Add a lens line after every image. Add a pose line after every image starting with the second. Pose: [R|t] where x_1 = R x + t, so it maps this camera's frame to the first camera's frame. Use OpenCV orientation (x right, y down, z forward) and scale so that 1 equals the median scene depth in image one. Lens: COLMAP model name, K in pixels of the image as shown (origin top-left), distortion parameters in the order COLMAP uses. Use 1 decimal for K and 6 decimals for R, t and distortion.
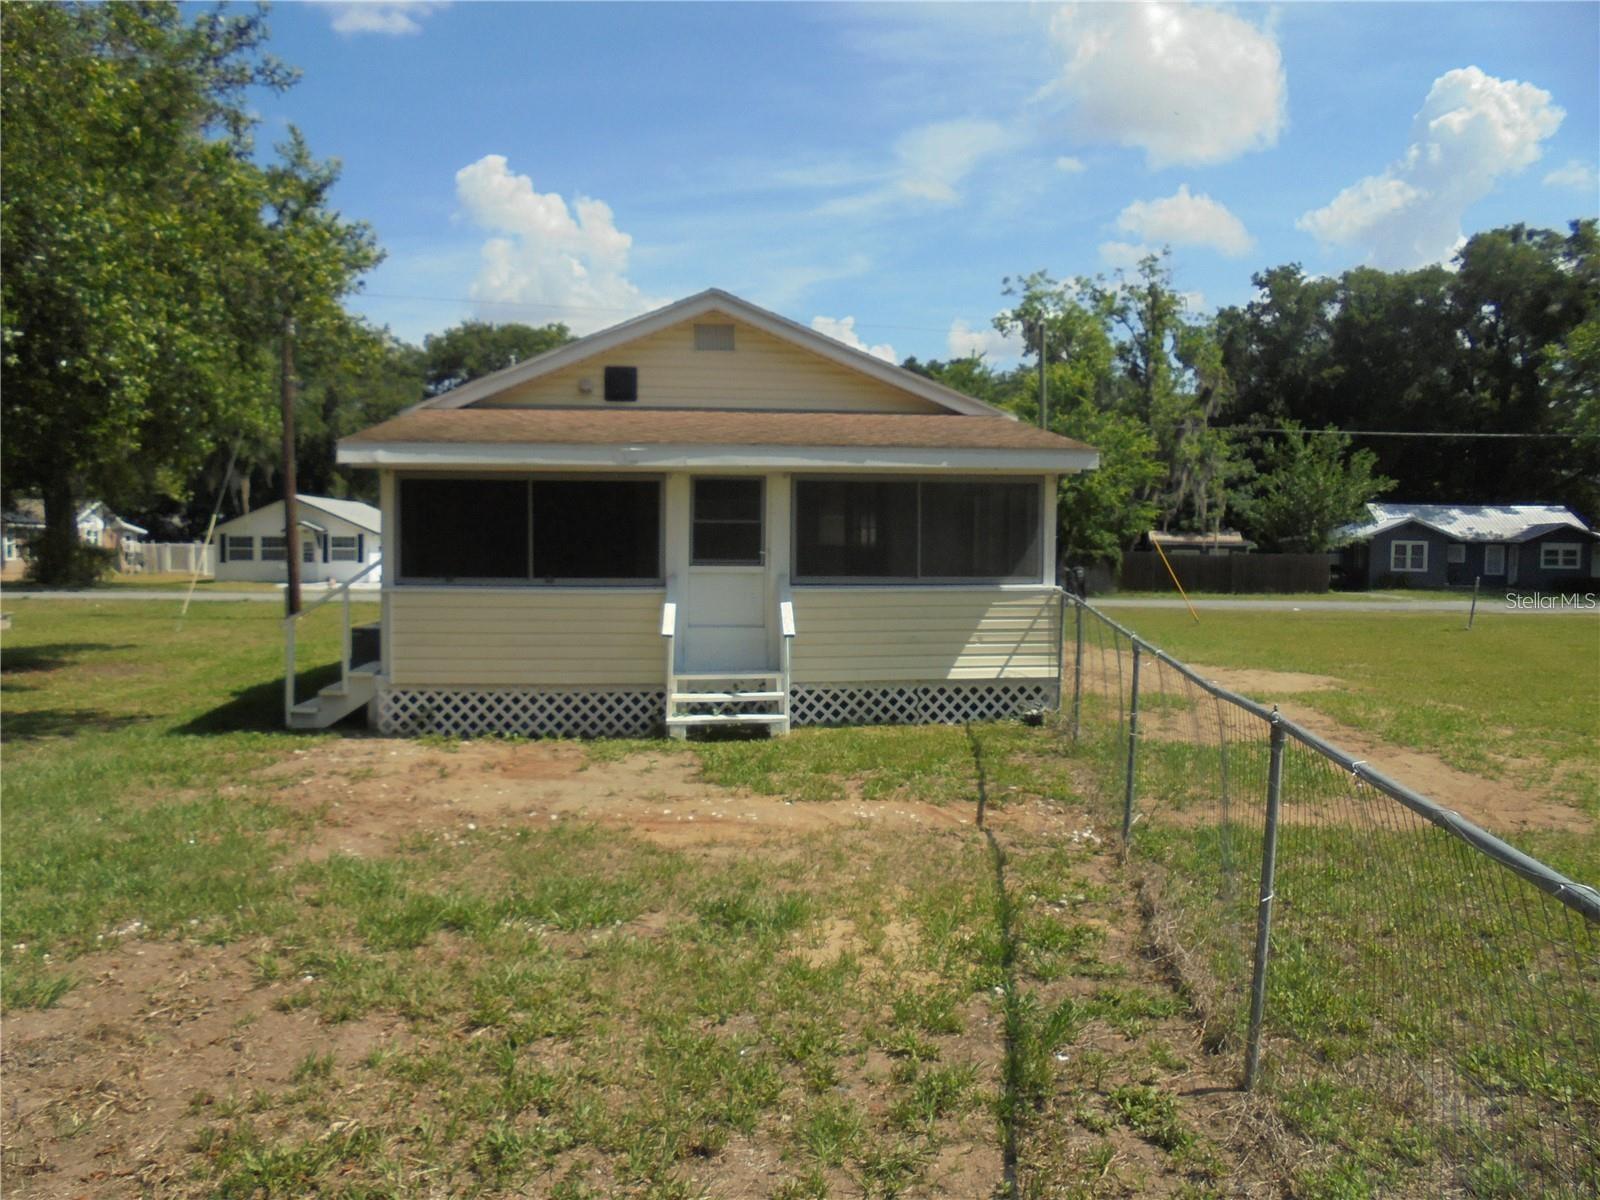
lens RADIAL K [[1226.3, 0, 806.3], [0, 1226.3, 601.1], [0, 0, 1]] dist [-0.096334, 0.083760]
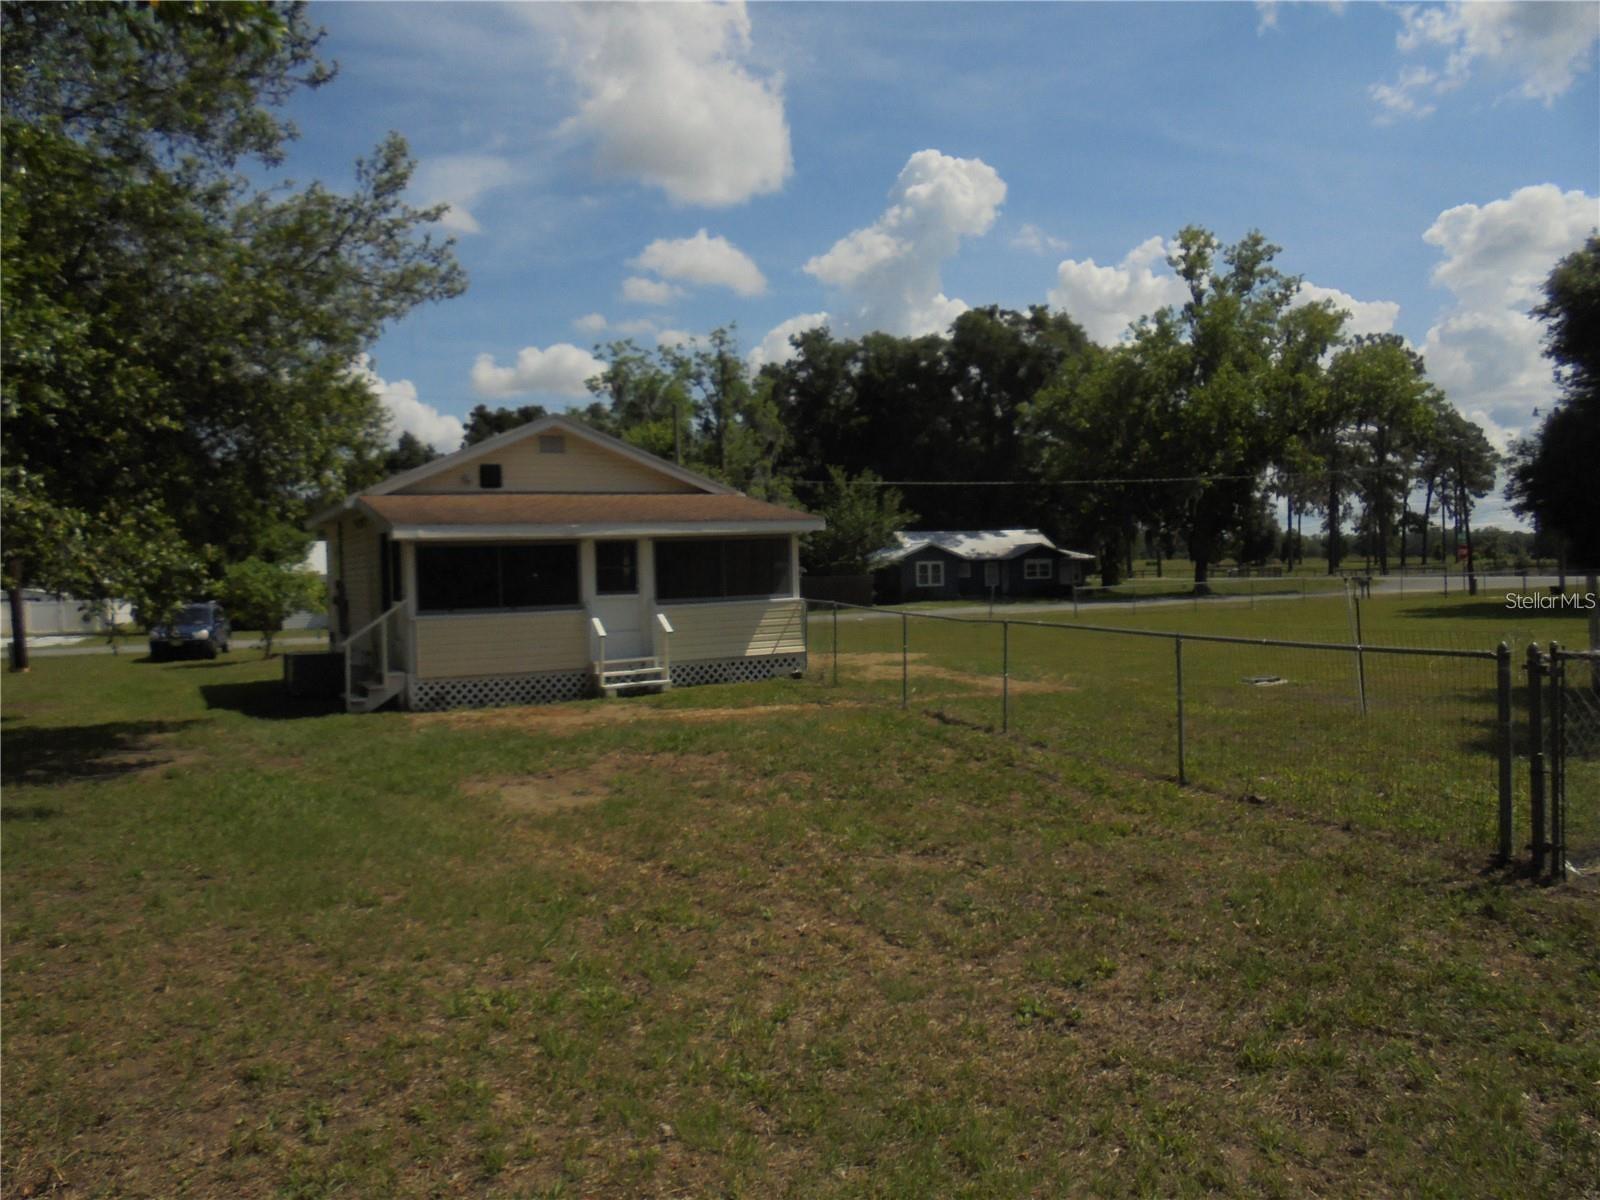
lens RADIAL K [[1226.3, 0, 788.1], [0, 1226.3, 603.4], [0, 0, 1]] dist [-0.096334, 0.083760]
pose [[0.933111, -0.045578, 0.356688, -0.083683], [0.054579, 0.998394, -0.015207, 0.003915], [-0.355422, 0.033658, 0.934100, -0.118218]]
